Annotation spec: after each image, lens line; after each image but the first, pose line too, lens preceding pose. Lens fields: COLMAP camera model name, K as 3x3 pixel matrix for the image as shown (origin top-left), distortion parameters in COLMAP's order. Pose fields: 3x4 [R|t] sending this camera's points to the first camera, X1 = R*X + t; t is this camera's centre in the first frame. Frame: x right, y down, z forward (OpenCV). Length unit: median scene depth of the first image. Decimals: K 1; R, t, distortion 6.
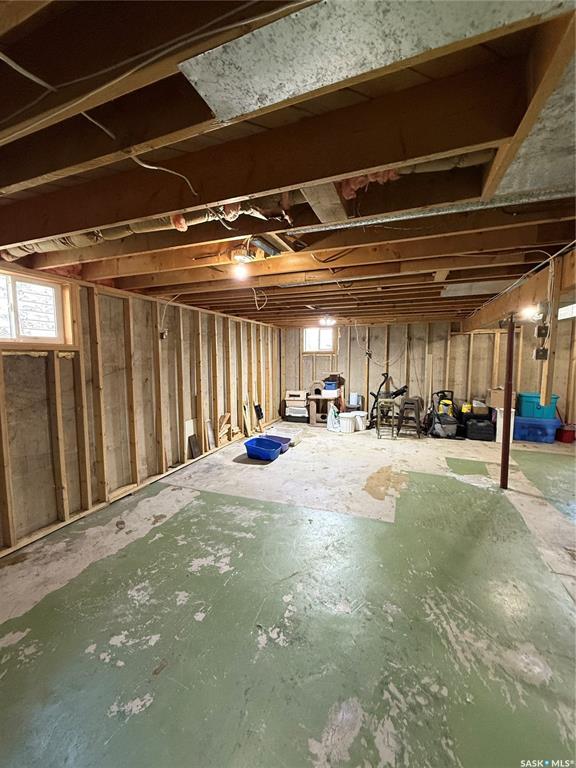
lens RADIAL K [[311.0, 0, 286.2], [0, 311.0, 384.7], [0, 0, 1]] dist [-0.000070, -0.000258]
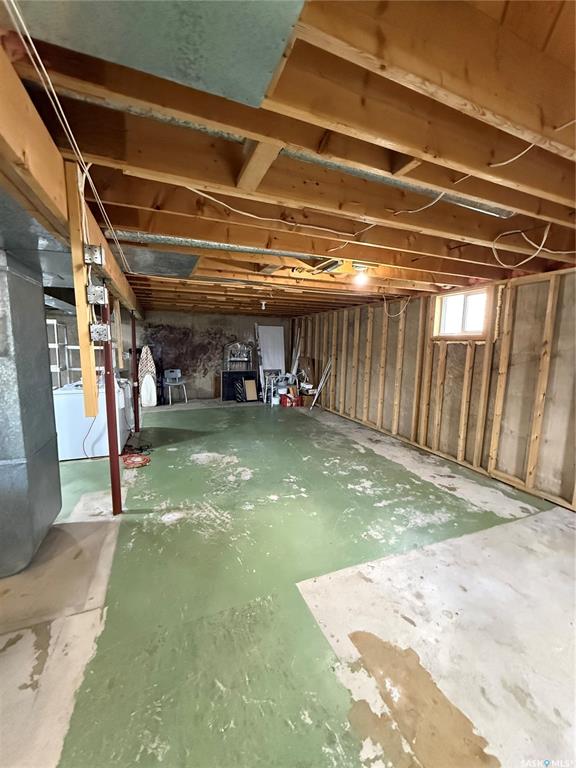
lens RADIAL K [[311.0, 0, 288.0], [0, 311.0, 383.8], [0, 0, 1]] dist [-0.000070, -0.000258]
pose [[-0.725751, 0.080377, -0.683245, 0.782731], [-0.076411, 0.977588, 0.196169, -0.120997], [0.683700, 0.194578, -0.703344, 1.368569]]
